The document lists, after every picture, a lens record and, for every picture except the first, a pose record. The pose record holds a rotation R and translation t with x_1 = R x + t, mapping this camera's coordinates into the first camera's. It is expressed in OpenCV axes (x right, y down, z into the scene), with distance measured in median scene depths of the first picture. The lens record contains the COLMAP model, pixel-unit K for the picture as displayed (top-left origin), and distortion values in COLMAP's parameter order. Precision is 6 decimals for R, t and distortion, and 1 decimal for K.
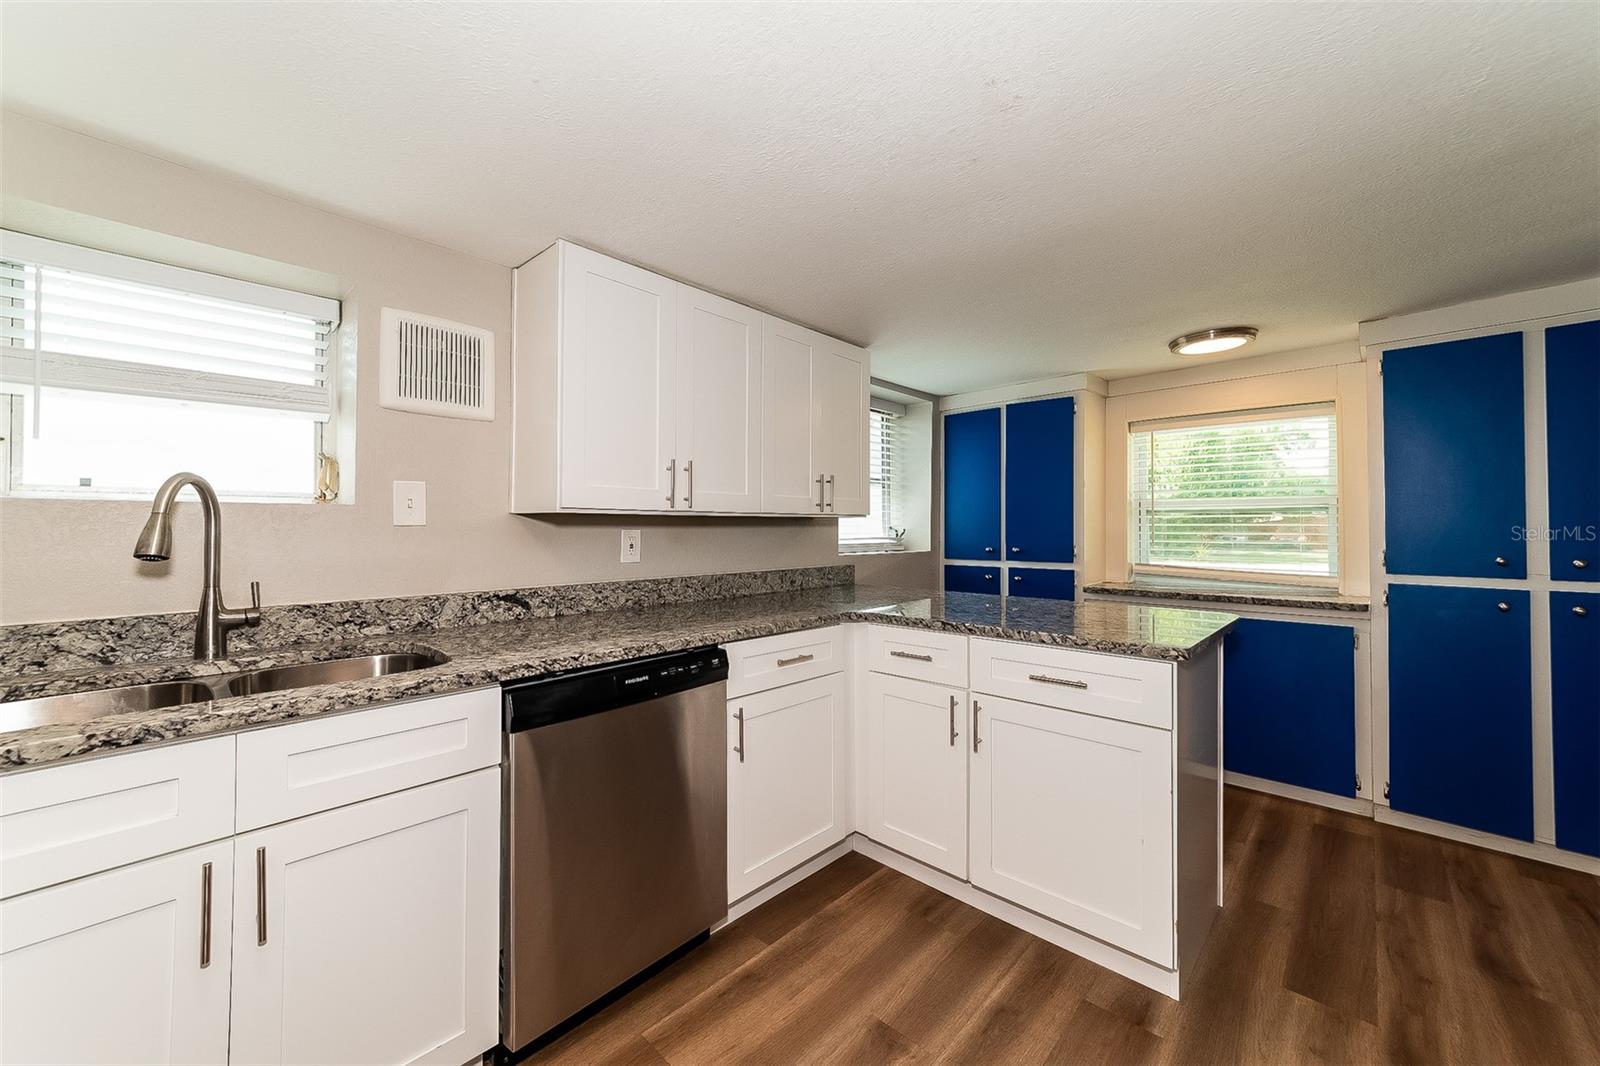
lens RADIAL K [[620.8, 0, 784.5], [0, 620.8, 519.4], [0, 0, 1]] dist [0.002535, 0.000146]
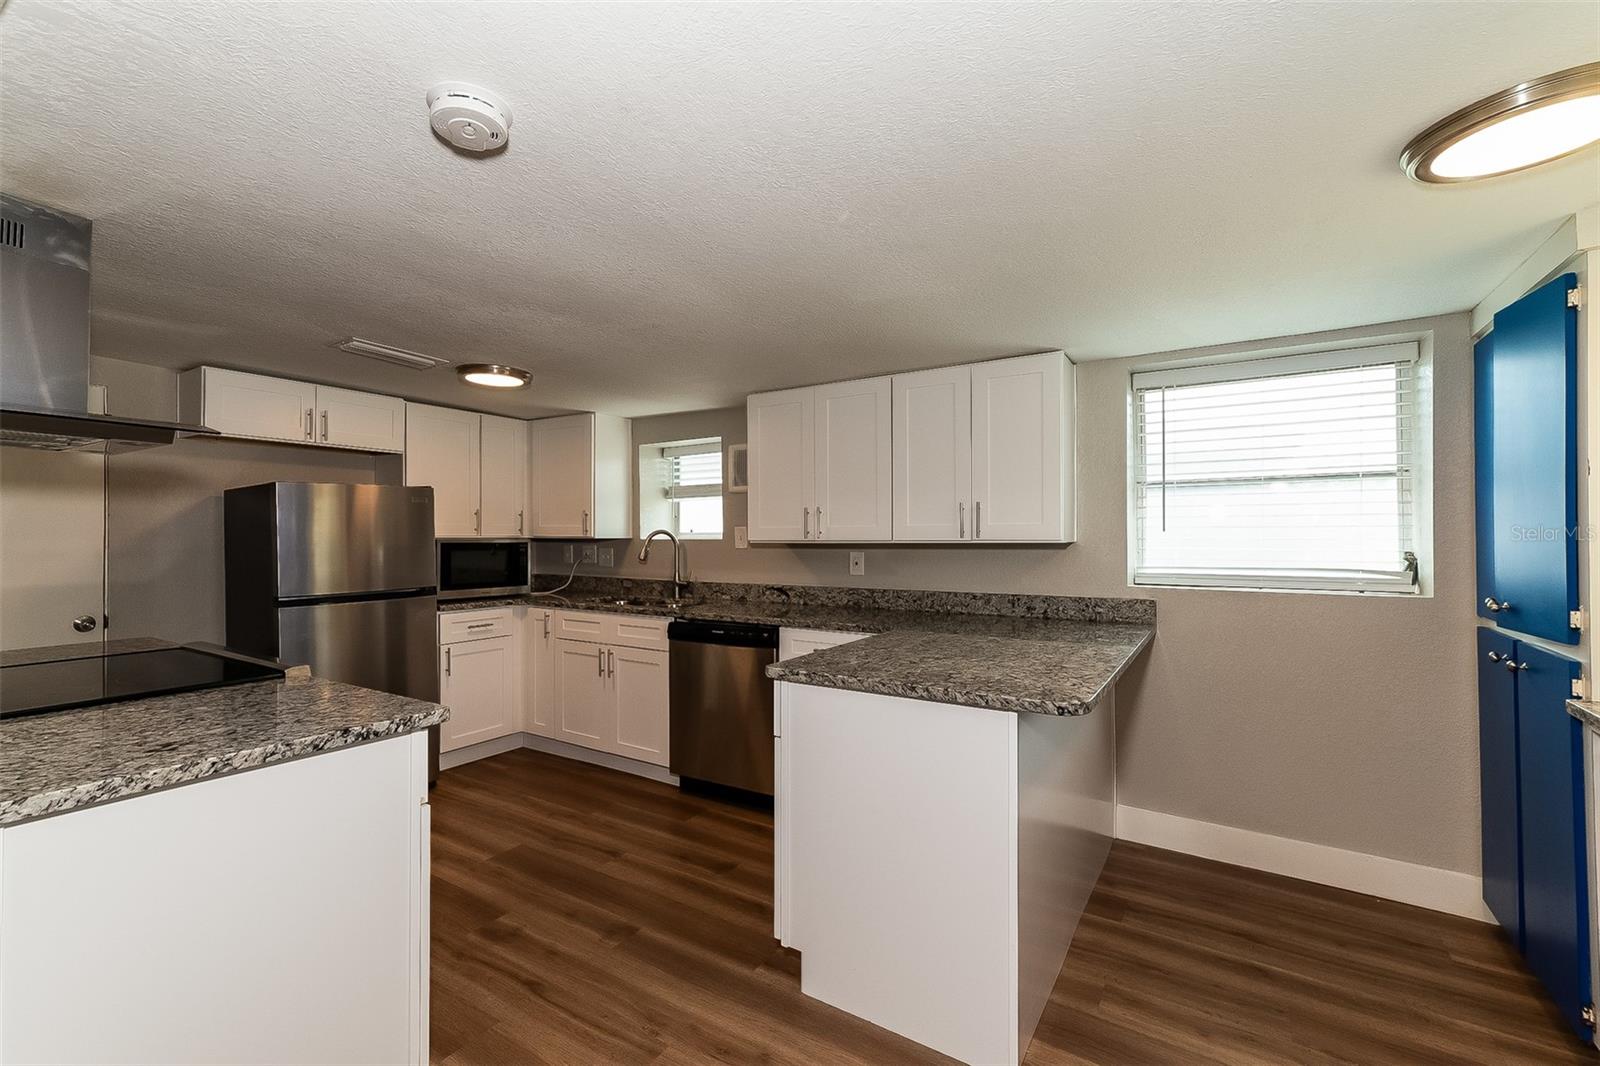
lens RADIAL K [[669.0, 0, 784.2], [0, 669.0, 535.8], [0, 0, 1]] dist [-0.000874, -0.000021]
pose [[0.235337, -0.009845, -0.971864, 1.364058], [0.006928, 0.999940, -0.008452, -0.010794], [0.971889, -0.004744, 0.235391, 0.540575]]
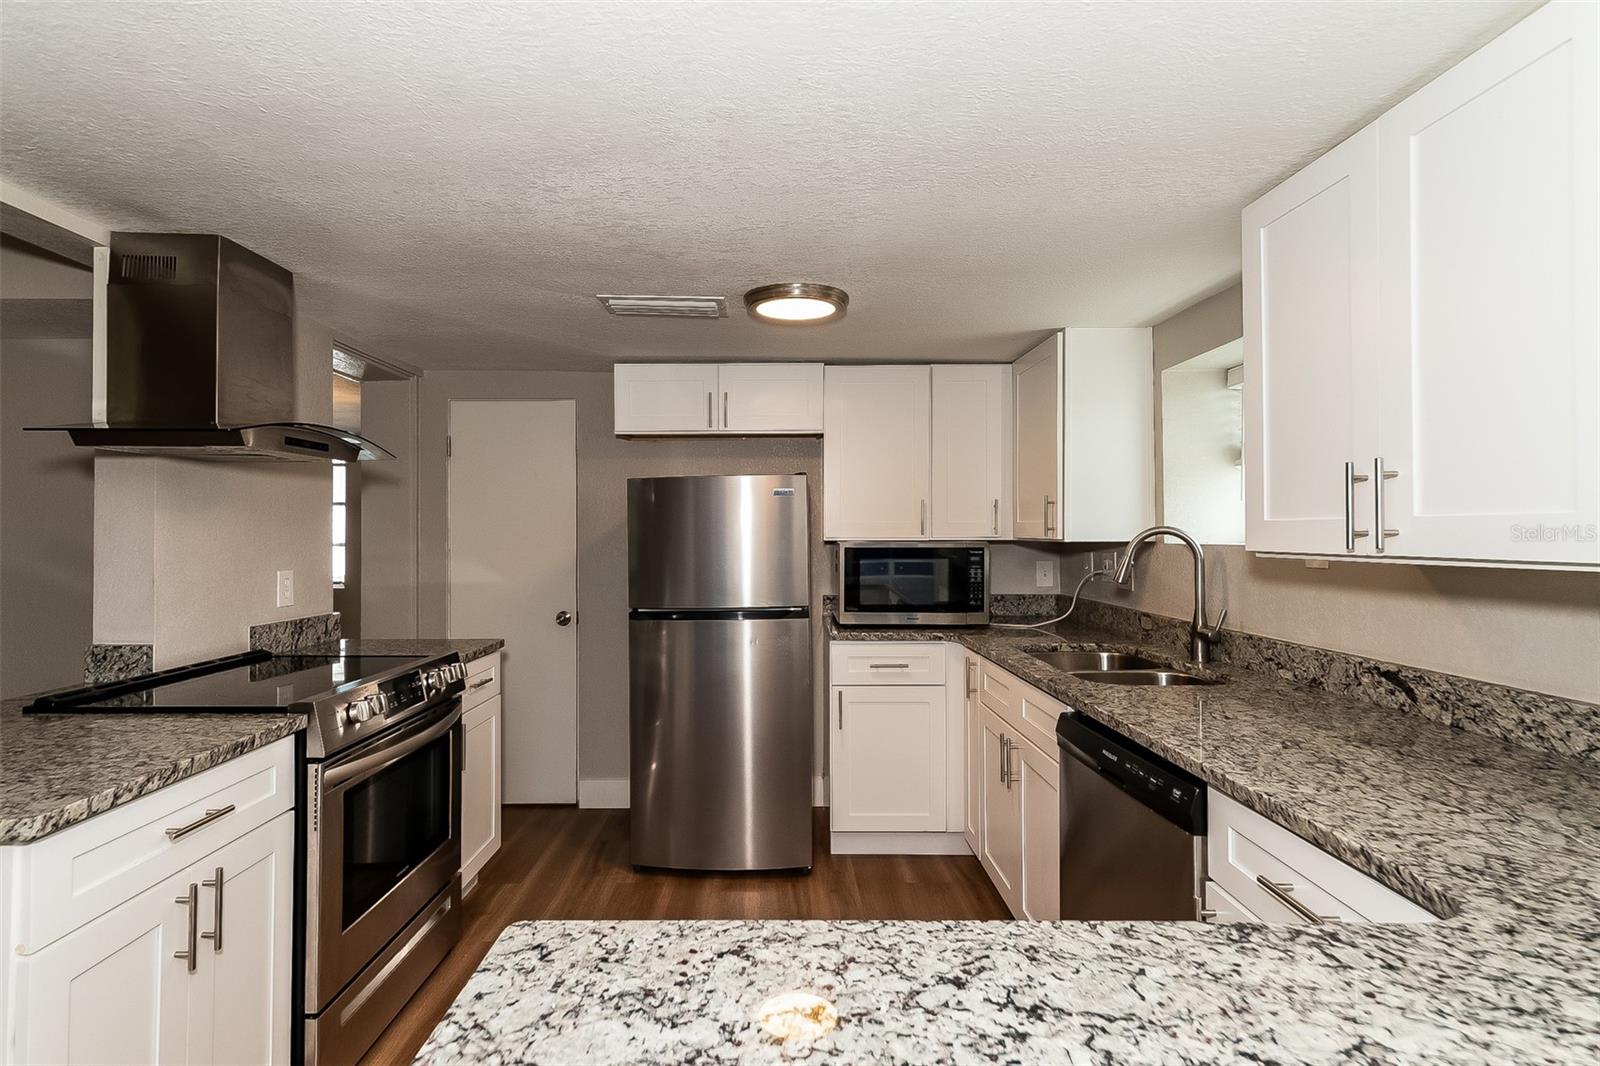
lens RADIAL K [[812.3, 0, 796.8], [0, 812.3, 534.2], [0, 0, 1]] dist [0.007688, 0.001315]
pose [[-0.692159, -0.004343, -0.721732, 0.657593], [0.002110, 0.999965, -0.008041, -0.026535], [0.721742, -0.007089, -0.692125, 1.106135]]
